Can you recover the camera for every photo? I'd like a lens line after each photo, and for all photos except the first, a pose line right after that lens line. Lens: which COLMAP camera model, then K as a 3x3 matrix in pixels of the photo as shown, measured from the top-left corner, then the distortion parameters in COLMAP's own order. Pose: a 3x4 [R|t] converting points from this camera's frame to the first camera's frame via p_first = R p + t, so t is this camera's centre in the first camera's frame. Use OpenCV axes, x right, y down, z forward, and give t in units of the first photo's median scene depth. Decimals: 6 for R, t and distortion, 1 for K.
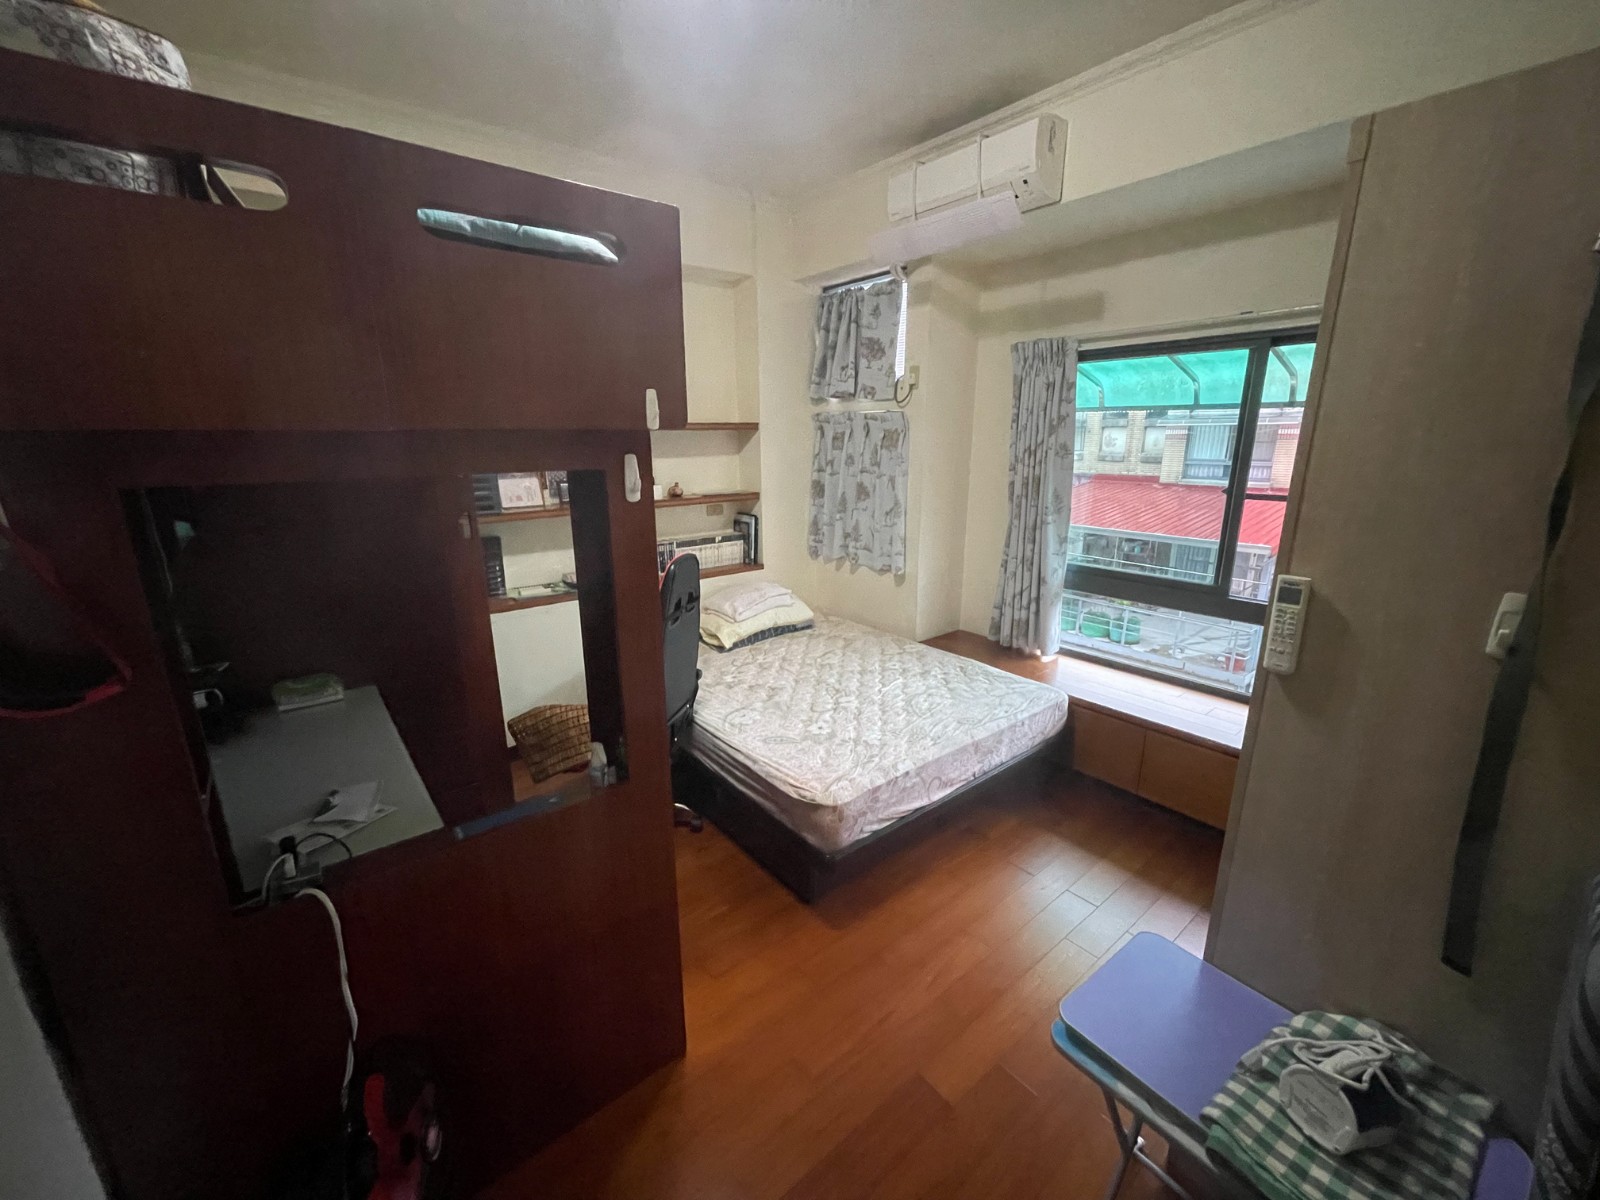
lens RADIAL K [[643.3, 0, 796.1], [0, 643.3, 596.4], [0, 0, 1]] dist [-0.001437, -0.000249]
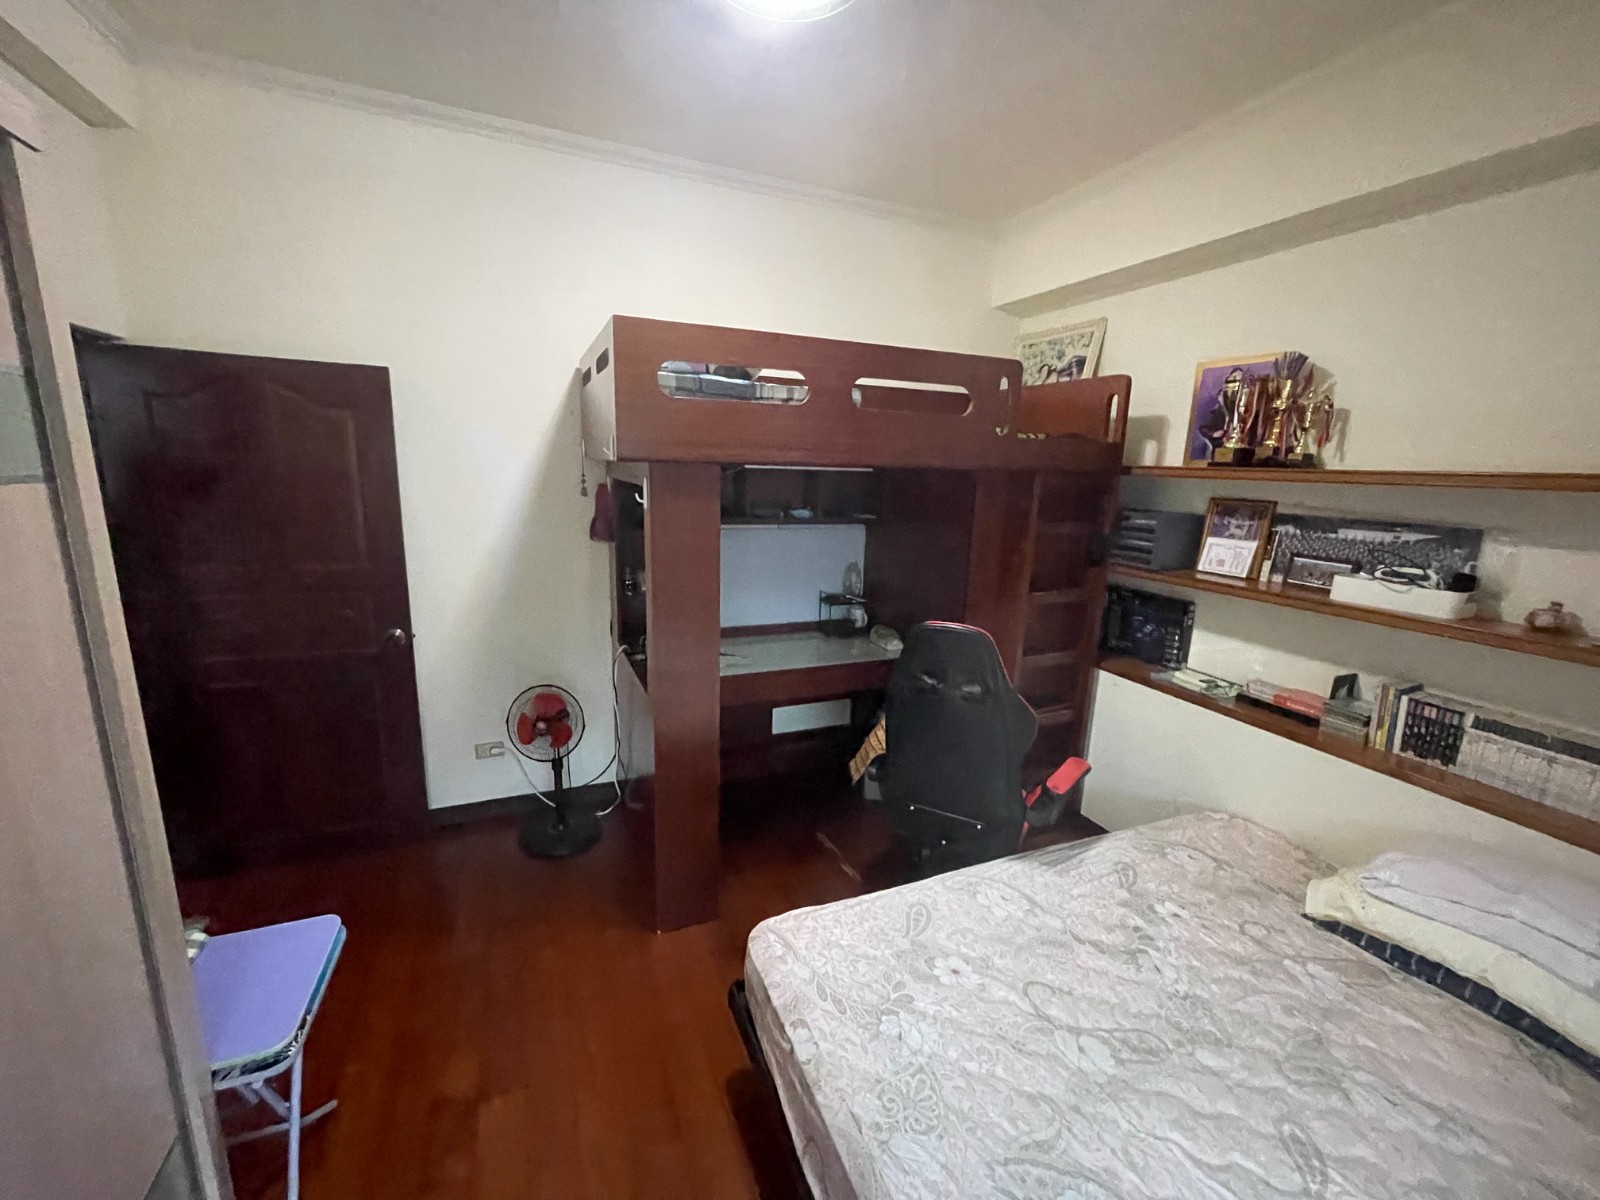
lens RADIAL K [[643.3, 0, 797.1], [0, 643.3, 599.0], [0, 0, 1]] dist [-0.001437, -0.000249]
pose [[-0.275913, 0.199475, -0.940256, 0.457527], [-0.263537, 0.925041, 0.273581, -0.191957], [0.924349, 0.323277, -0.202661, 0.703398]]
